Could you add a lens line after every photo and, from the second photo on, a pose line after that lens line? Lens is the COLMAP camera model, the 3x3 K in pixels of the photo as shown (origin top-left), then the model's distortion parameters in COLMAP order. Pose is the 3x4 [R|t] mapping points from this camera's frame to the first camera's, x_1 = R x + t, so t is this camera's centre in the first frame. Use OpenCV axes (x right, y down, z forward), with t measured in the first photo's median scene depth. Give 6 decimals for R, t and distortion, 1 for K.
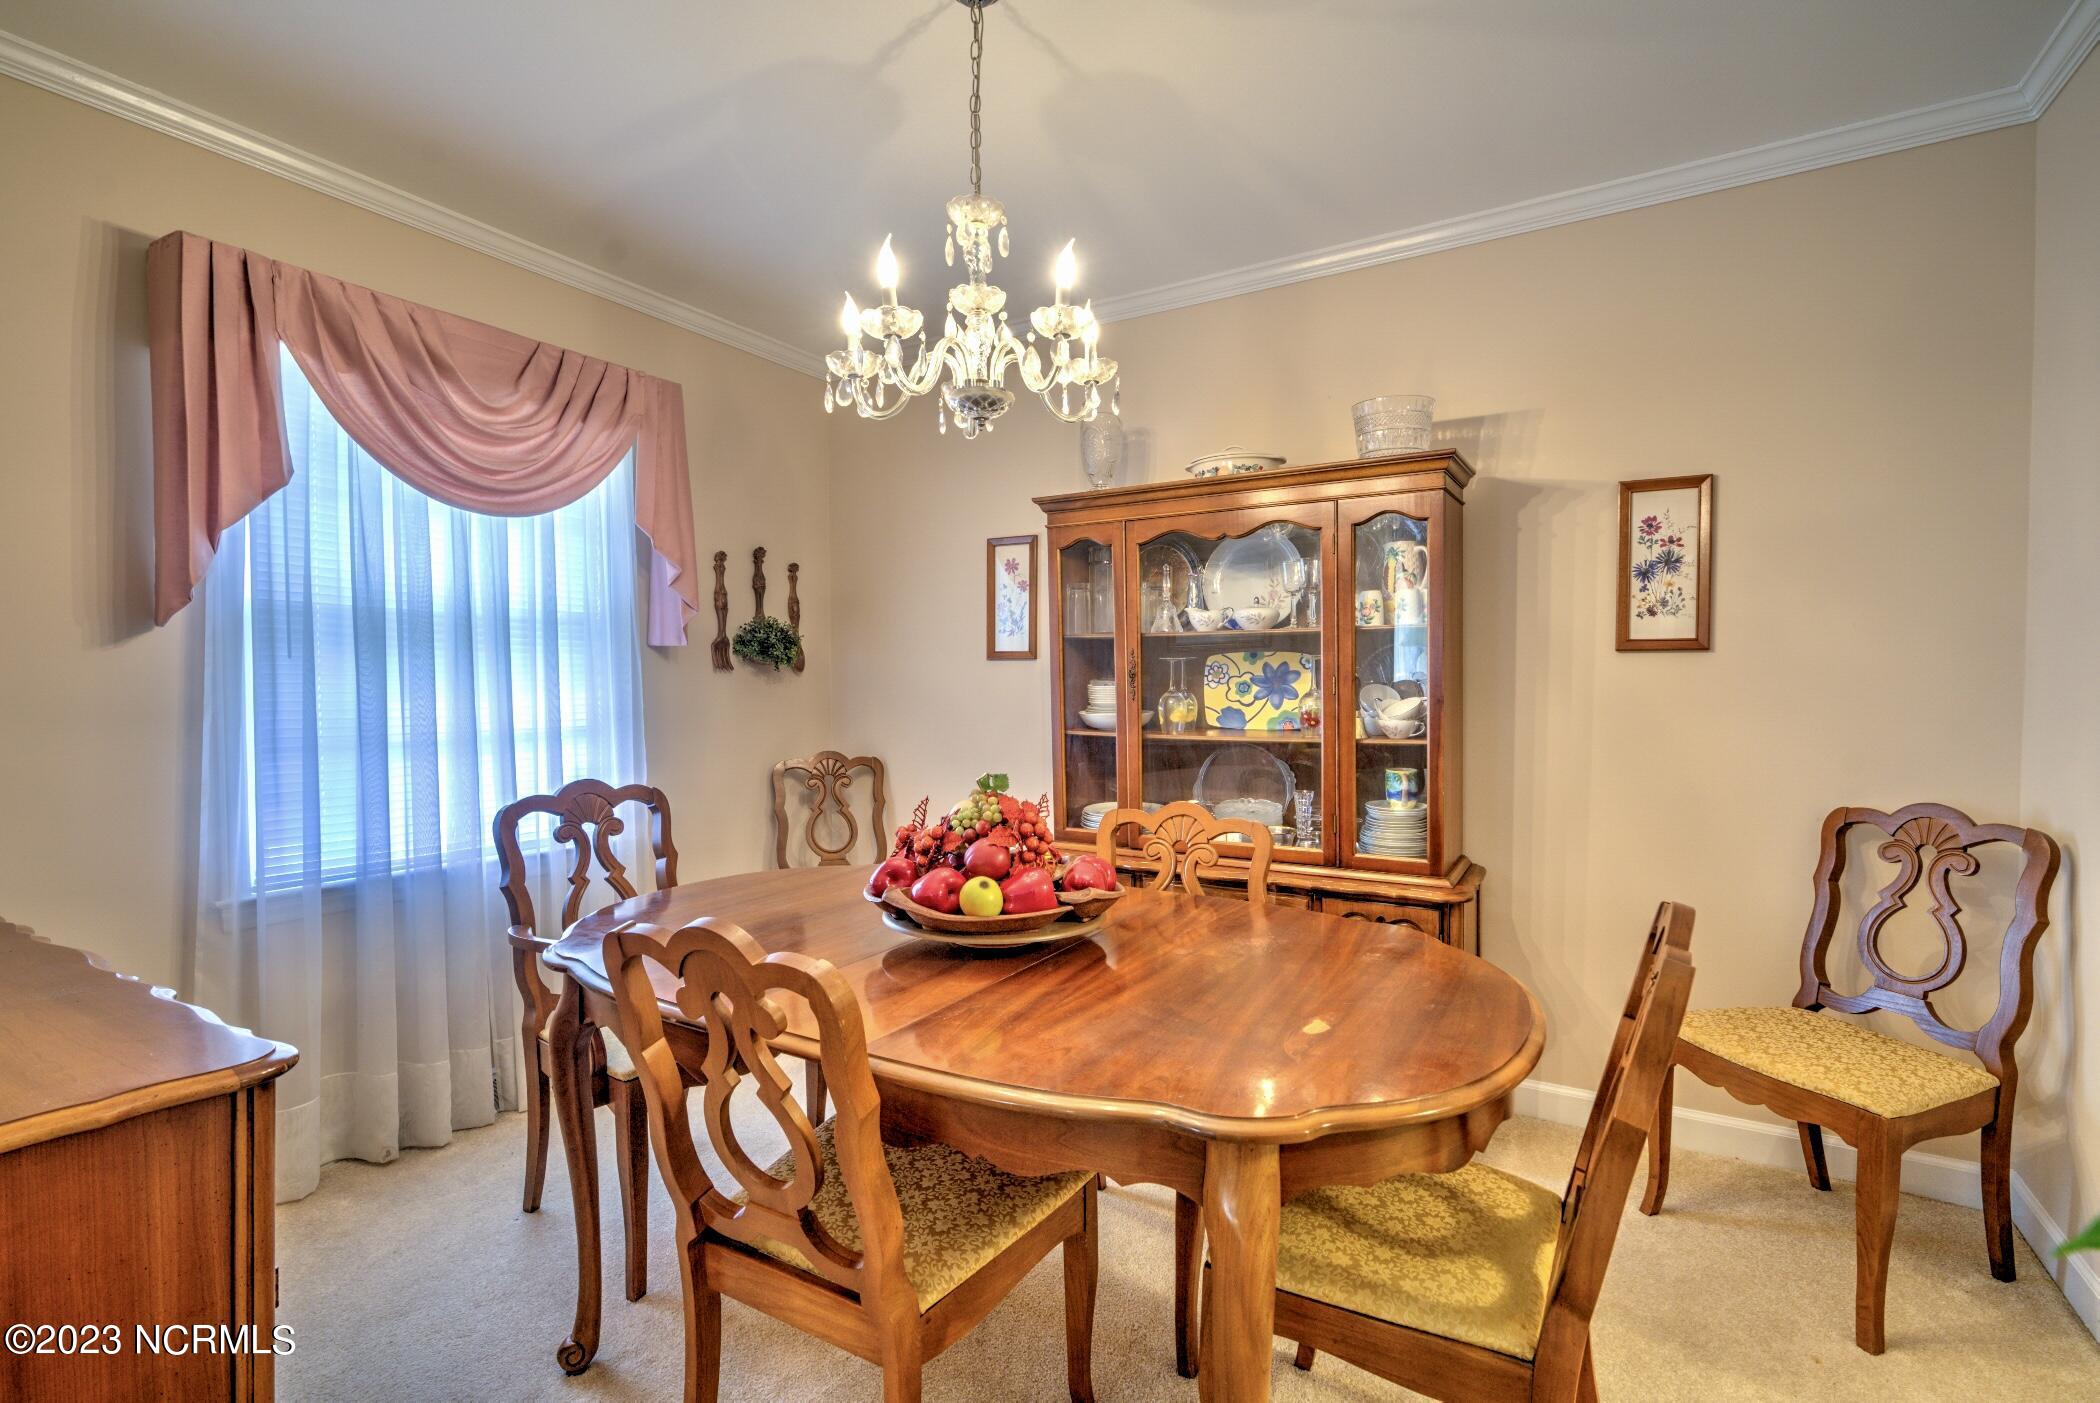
lens RADIAL K [[971.4, 0, 1040.6], [0, 971.4, 698.1], [0, 0, 1]] dist [0.006151, 0.000656]
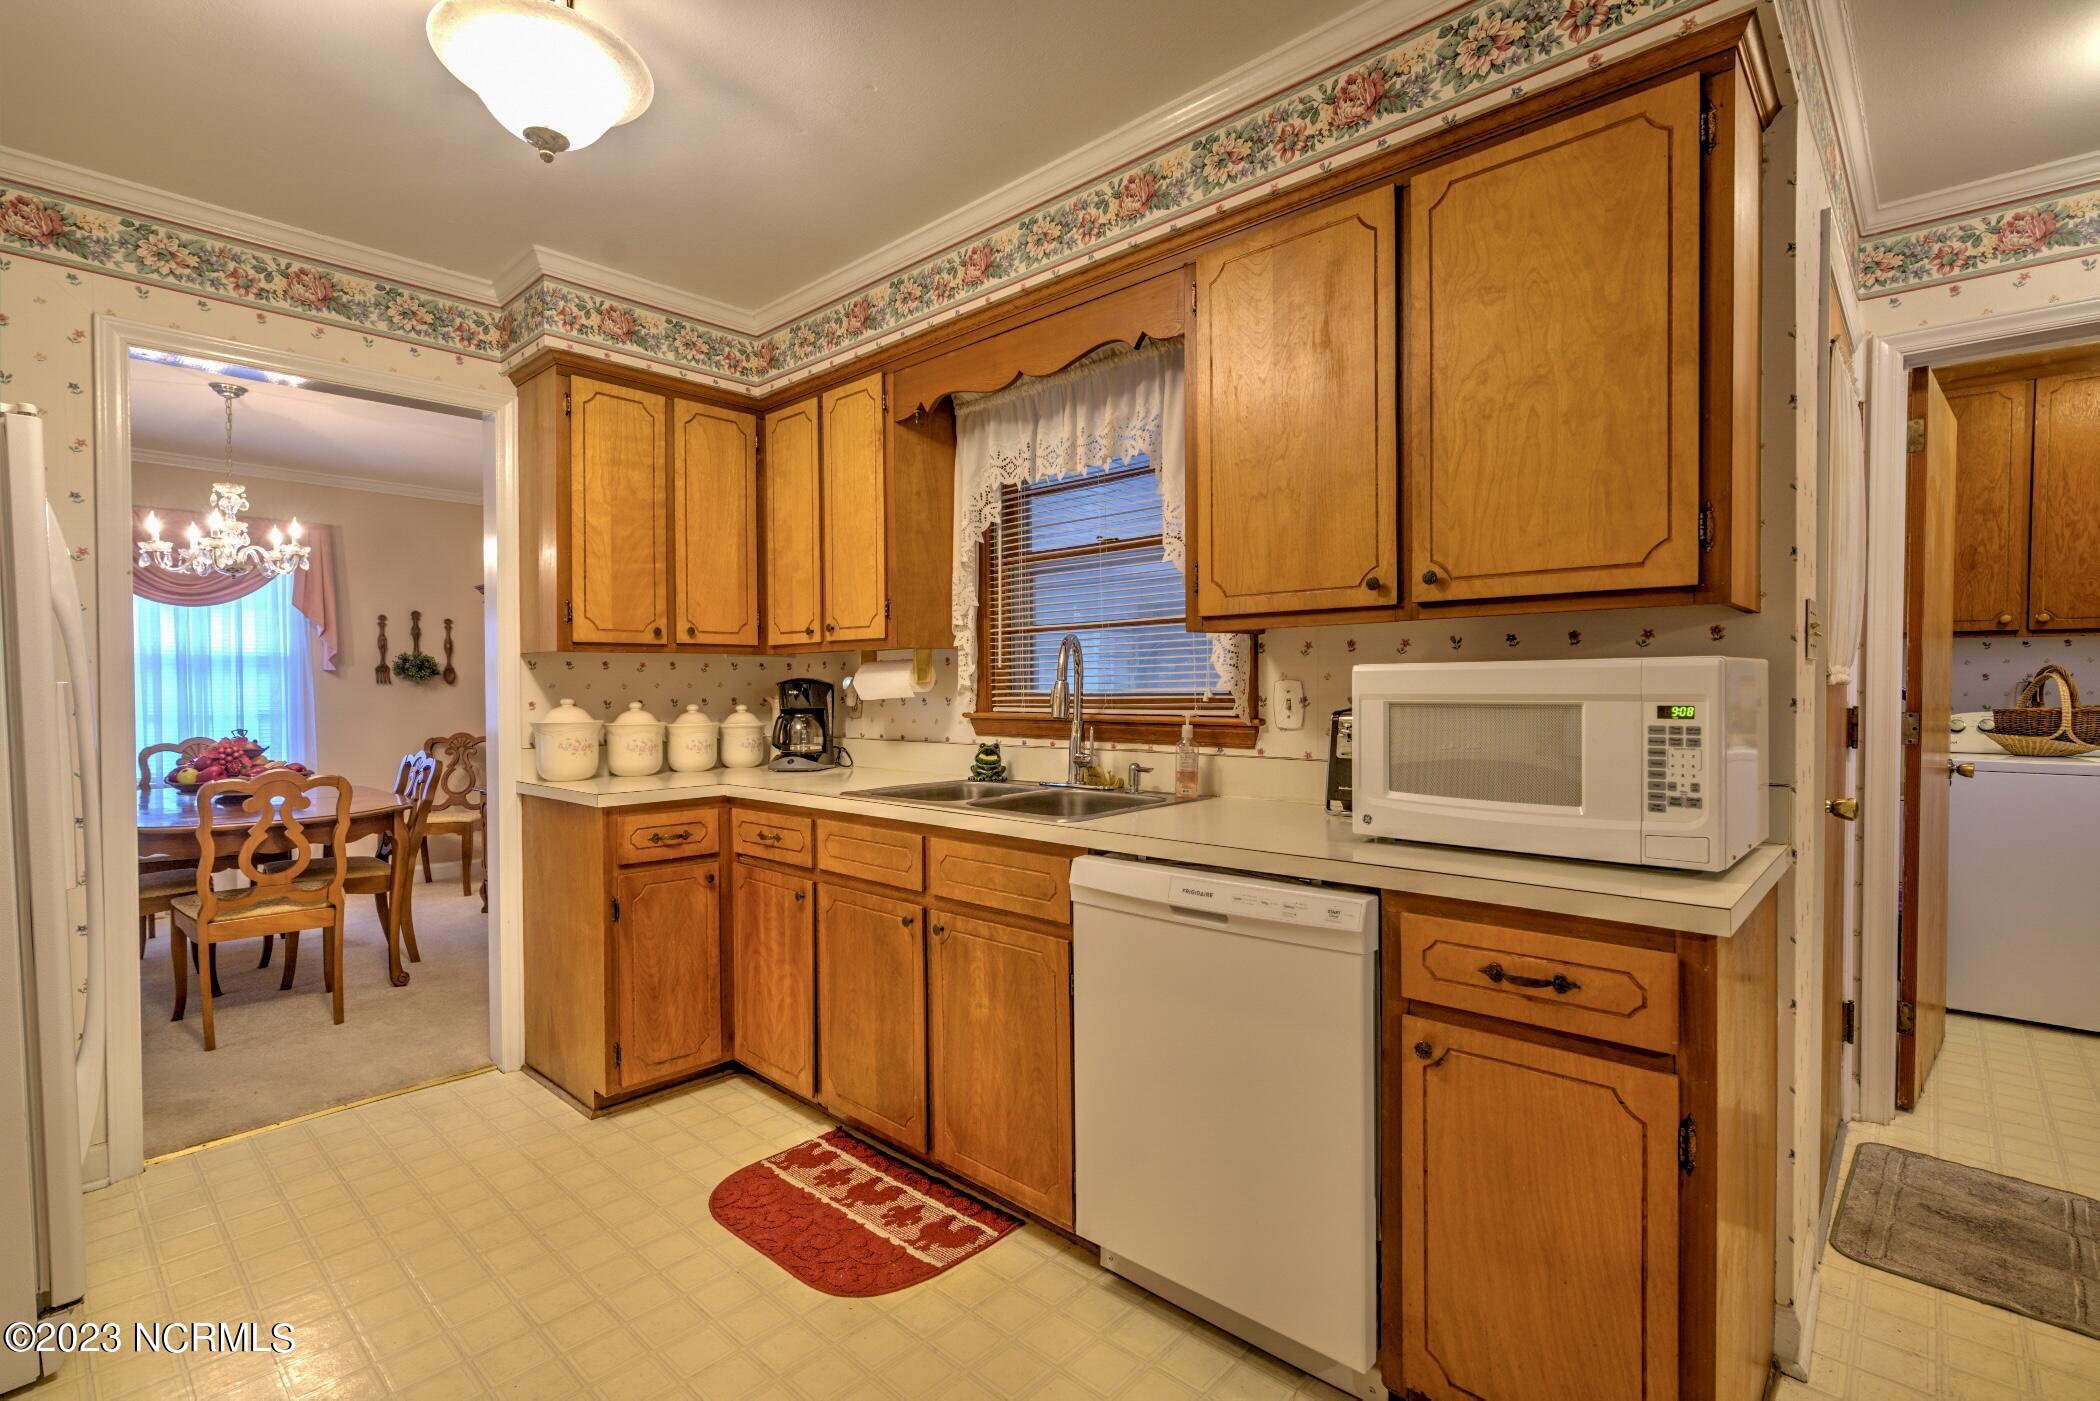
lens RADIAL K [[971.4, 0, 1059.4], [0, 971.4, 706.3], [0, 0, 1]] dist [0.006151, 0.000656]
pose [[0.986094, -0.000375, -0.166191, 1.252300], [-0.000743, 0.999978, -0.006664, 0.023640], [0.166190, 0.006695, 0.986071, -0.548480]]
